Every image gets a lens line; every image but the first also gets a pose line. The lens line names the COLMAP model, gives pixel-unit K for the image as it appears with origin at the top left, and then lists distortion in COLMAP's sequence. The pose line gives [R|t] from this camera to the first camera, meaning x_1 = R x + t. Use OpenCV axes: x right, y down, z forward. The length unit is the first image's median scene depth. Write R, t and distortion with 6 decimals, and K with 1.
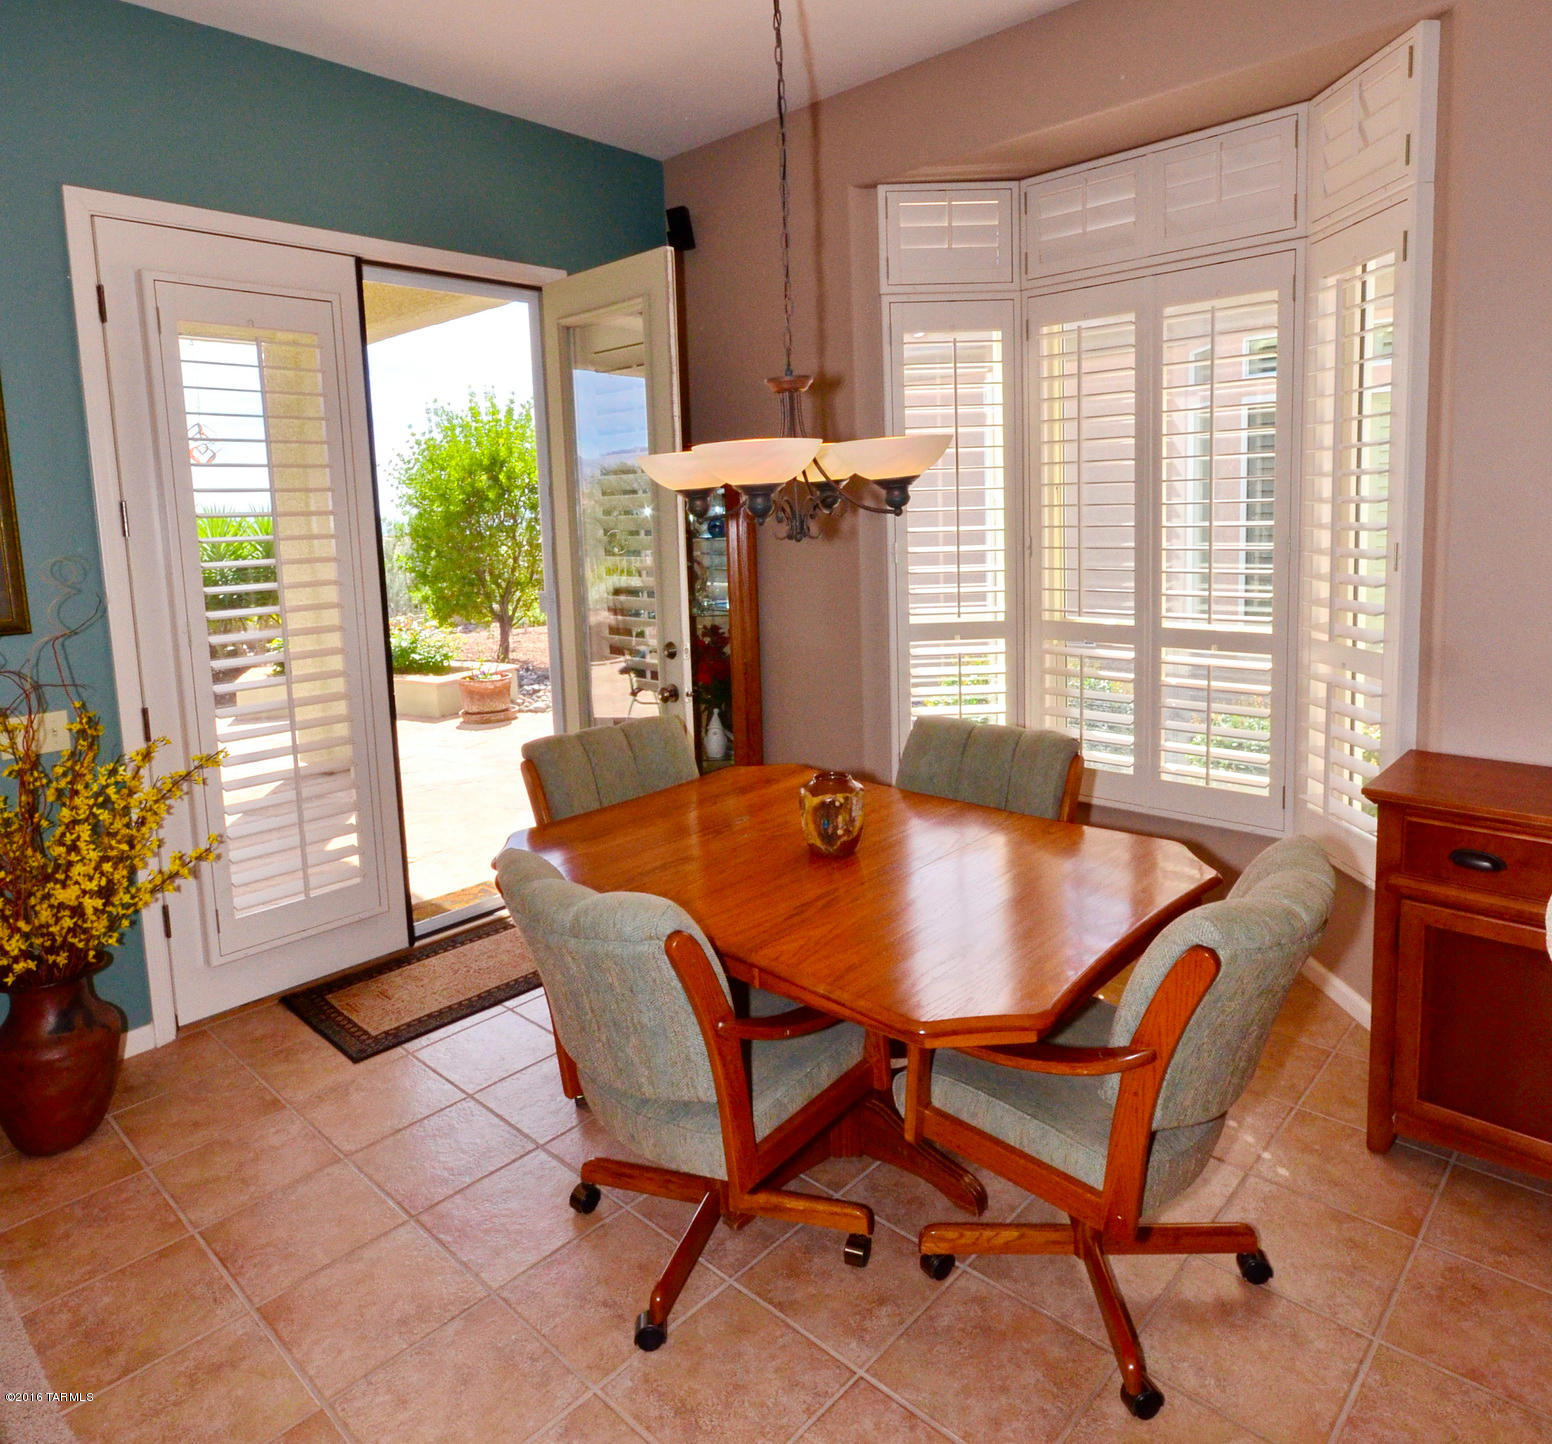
lens RADIAL K [[997.7, 0, 786.8], [0, 997.7, 629.2], [0, 0, 1]] dist [-0.022764, 0.003124]
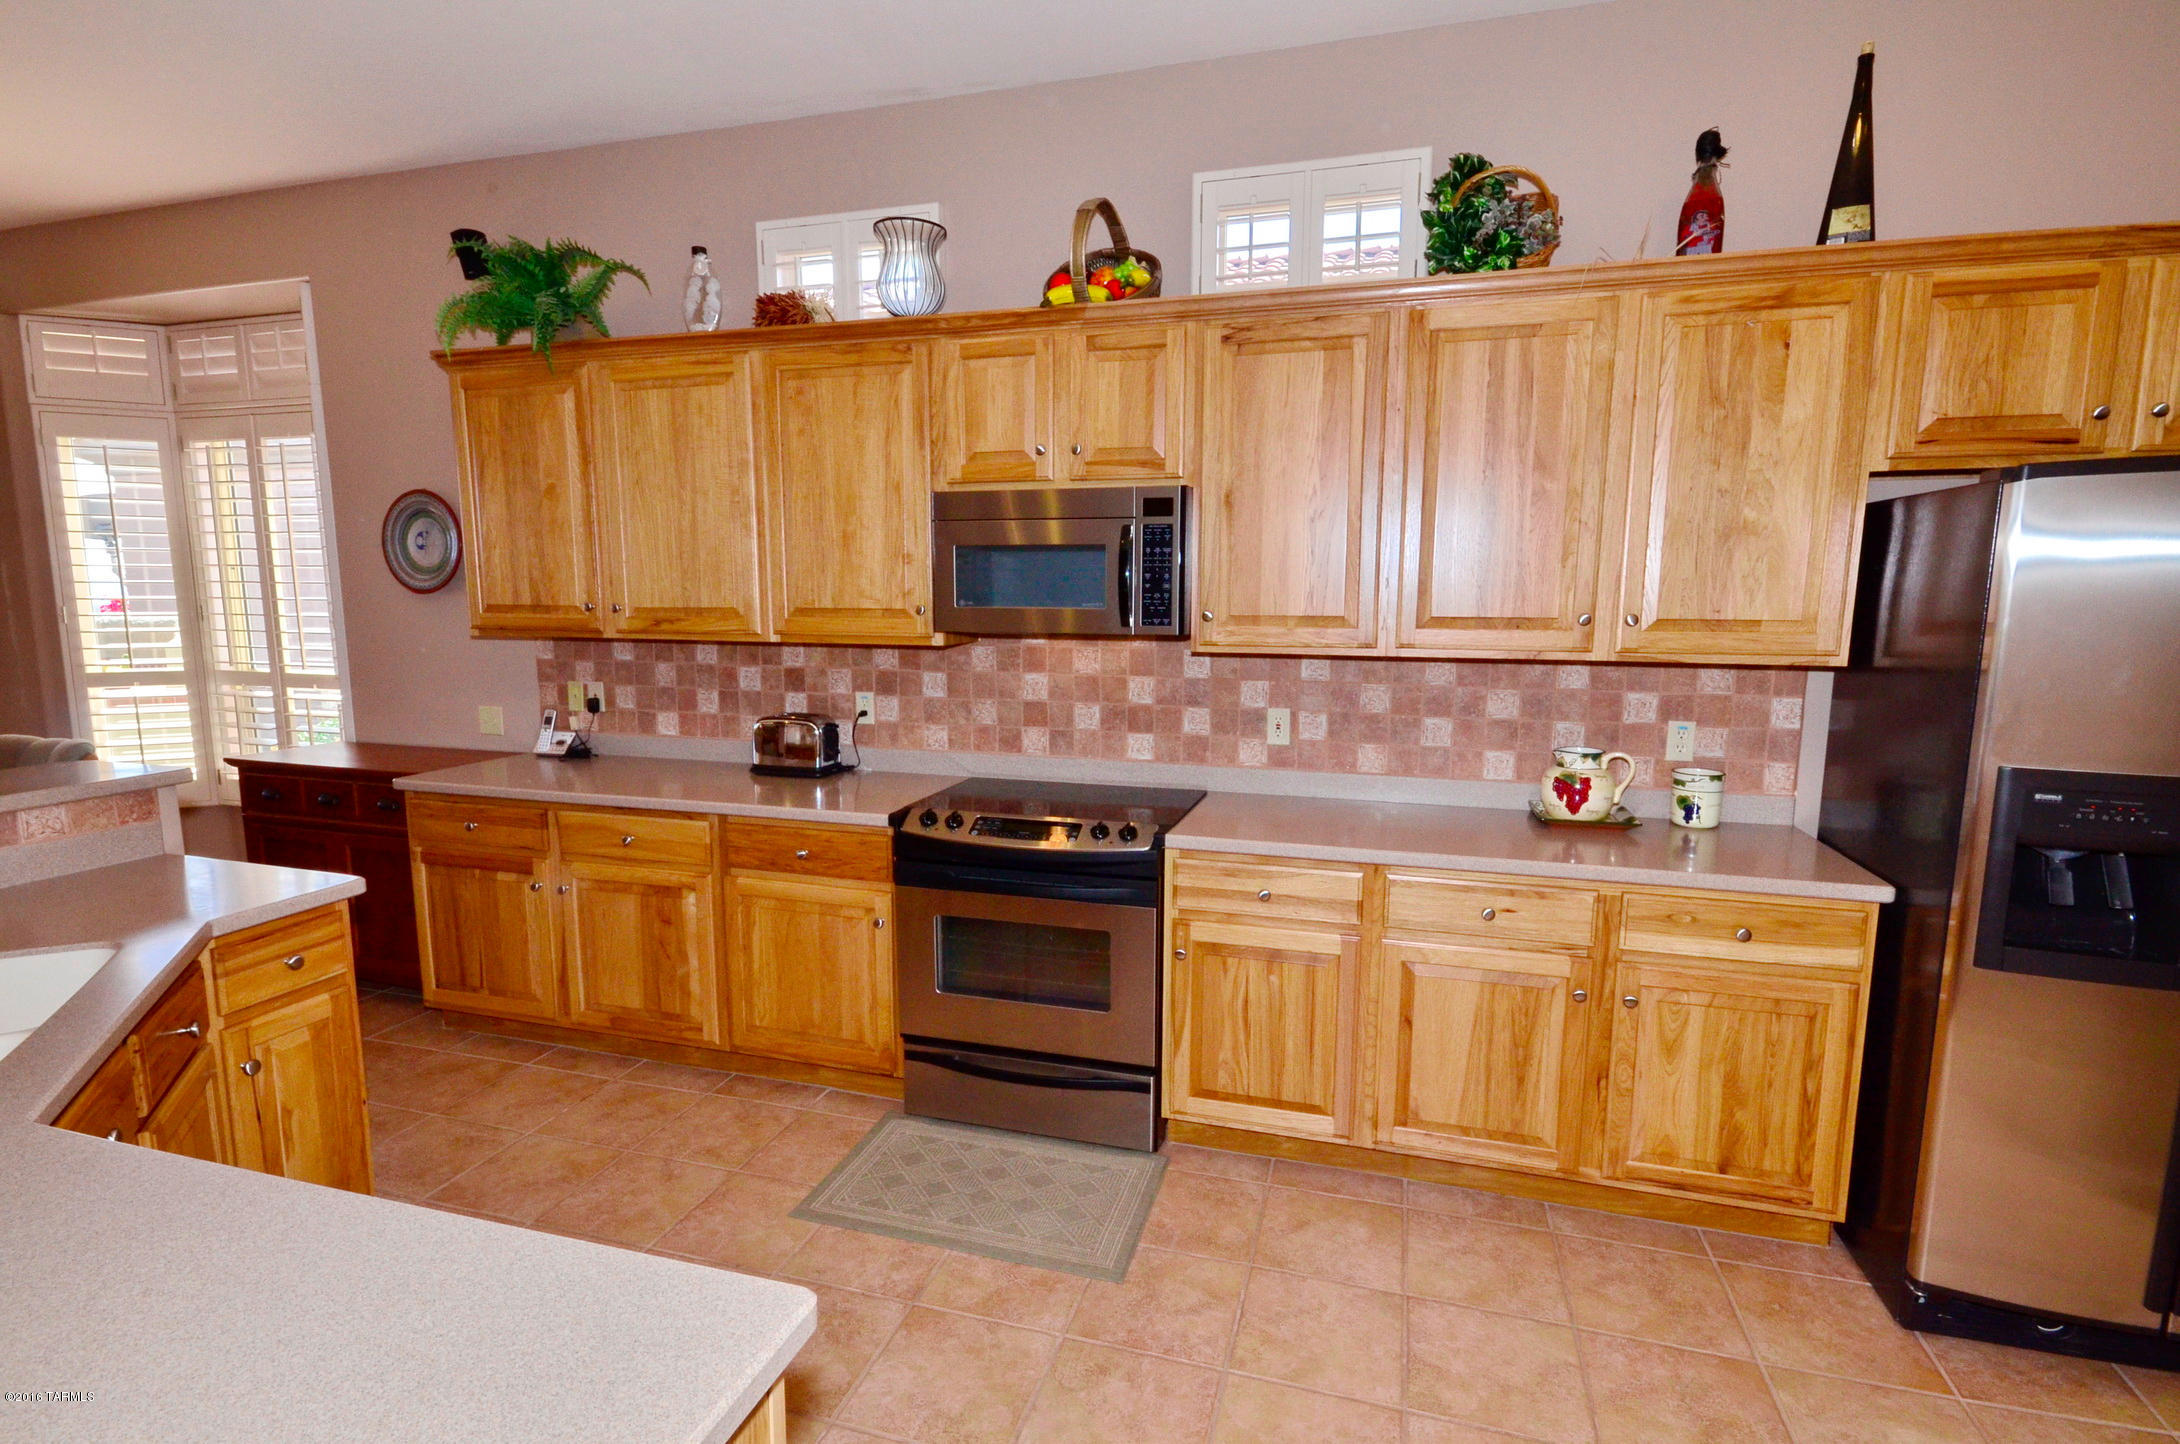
lens RADIAL K [[1061.8, 0, 1069.9], [0, 1061.8, 732.8], [0, 0, 1]] dist [0.012430, -0.001688]
pose [[0.901927, -0.023547, 0.431247, 0.698974], [0.019898, 0.999718, 0.012972, 0.081569], [-0.431431, -0.003119, 0.902141, -0.780020]]
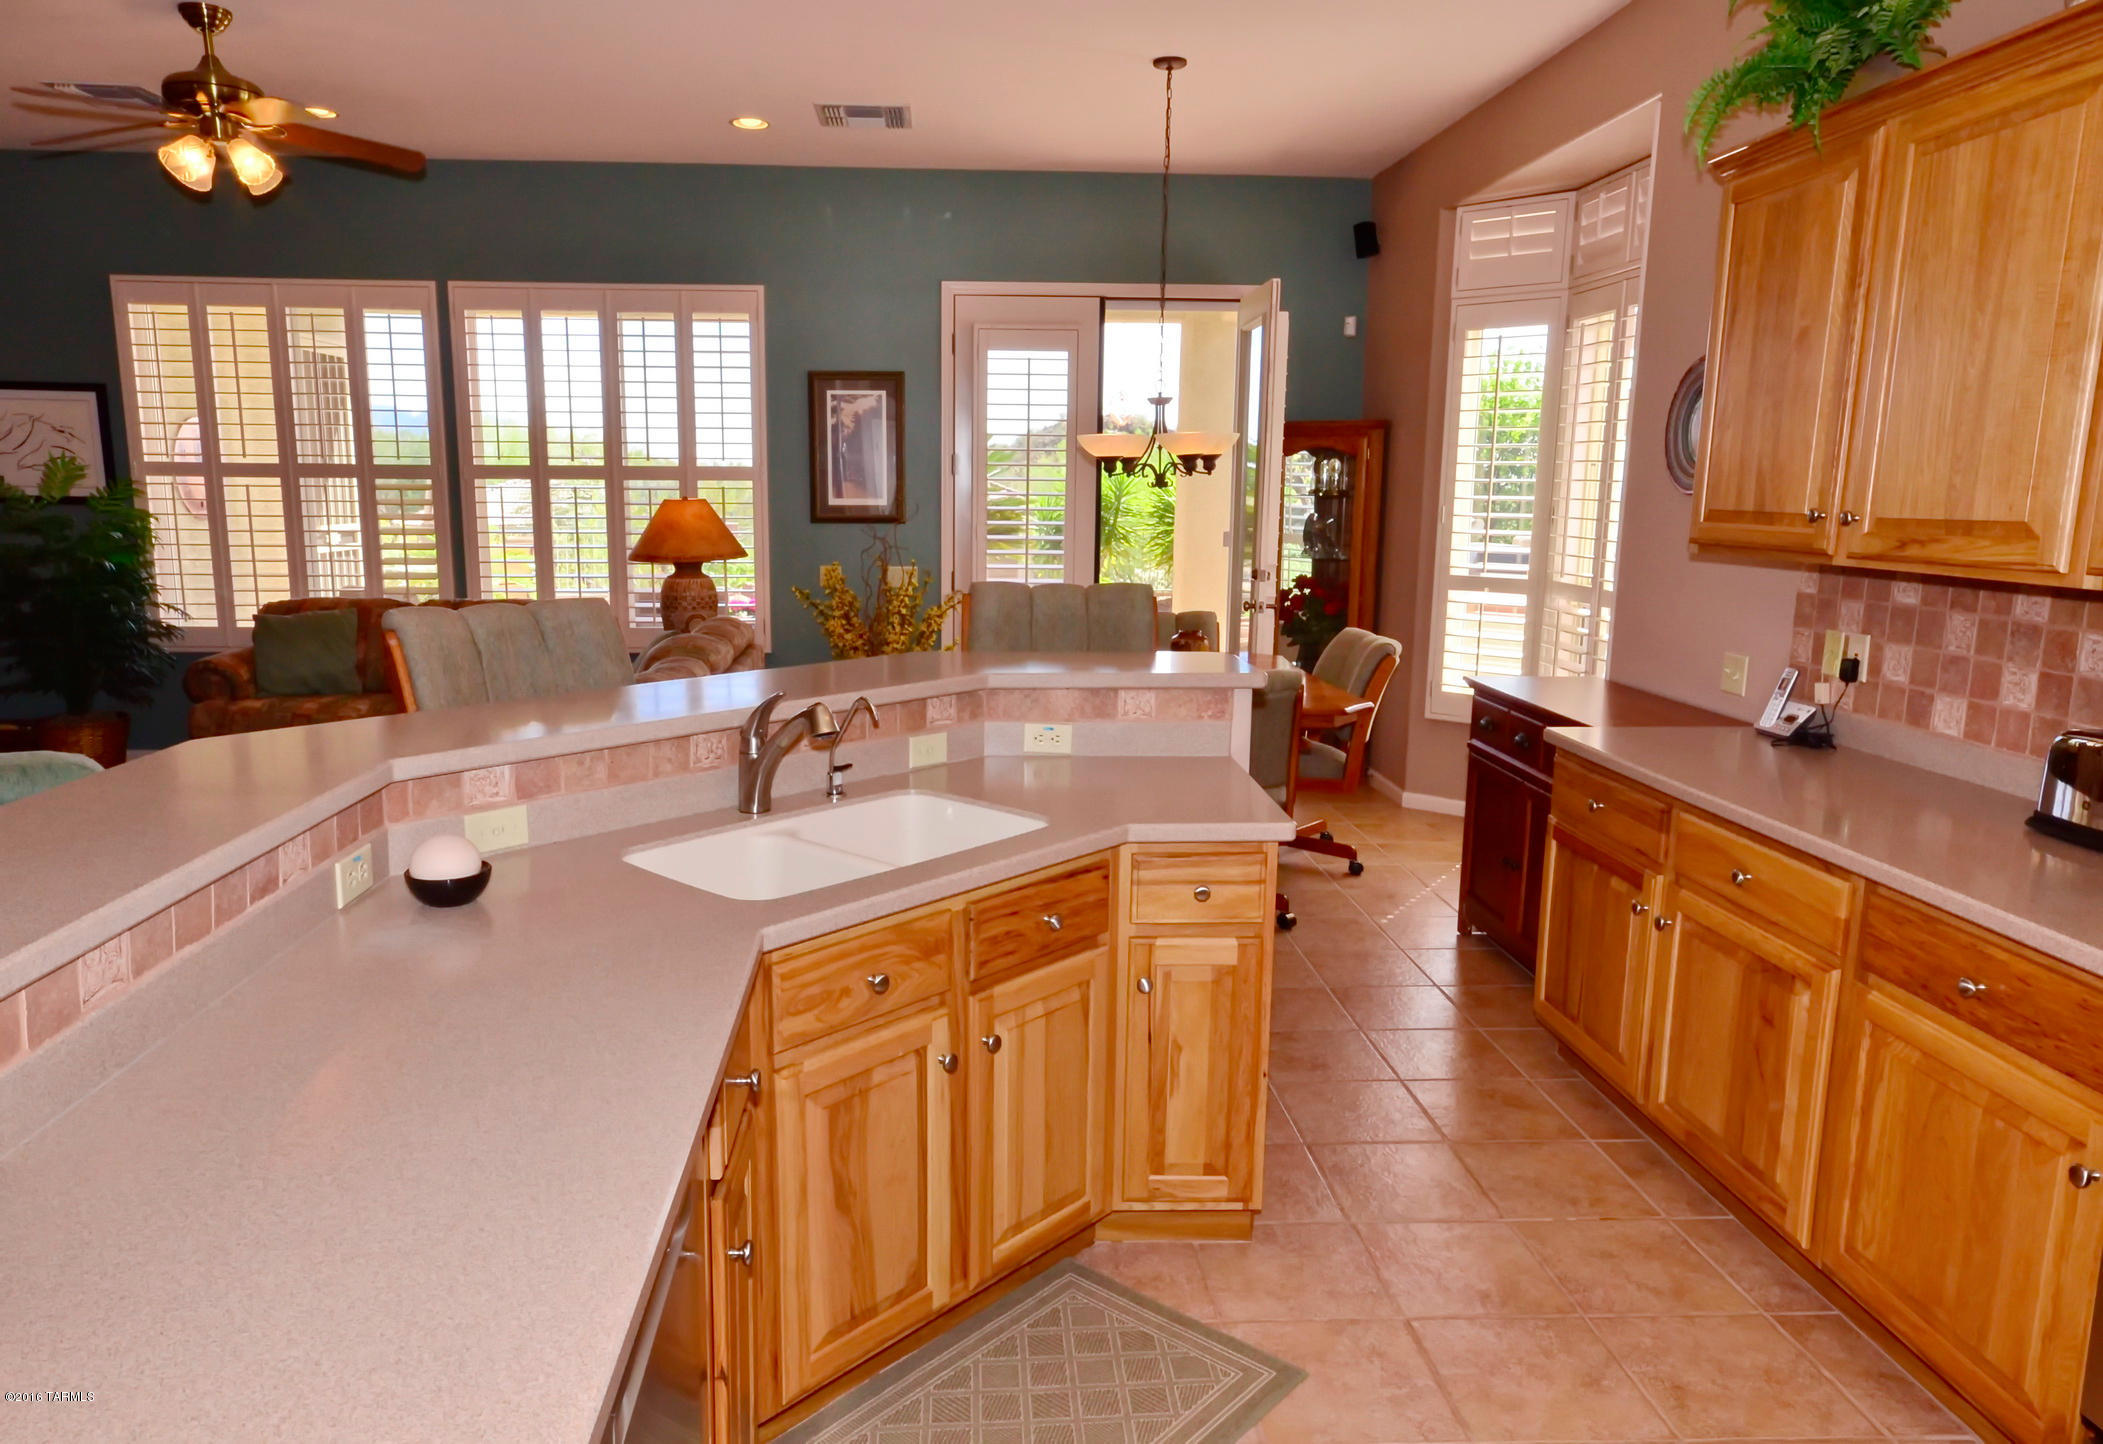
lens RADIAL K [[1378.2, 0, 1006.4], [0, 1378.2, 728.8], [0, 0, 1]] dist [0.015897, 0.006832]
pose [[0.717389, 0.163074, -0.677318, 0.969795], [-0.117564, 0.986613, 0.113022, 0.056787], [0.686682, -0.001452, 0.726957, -0.626840]]
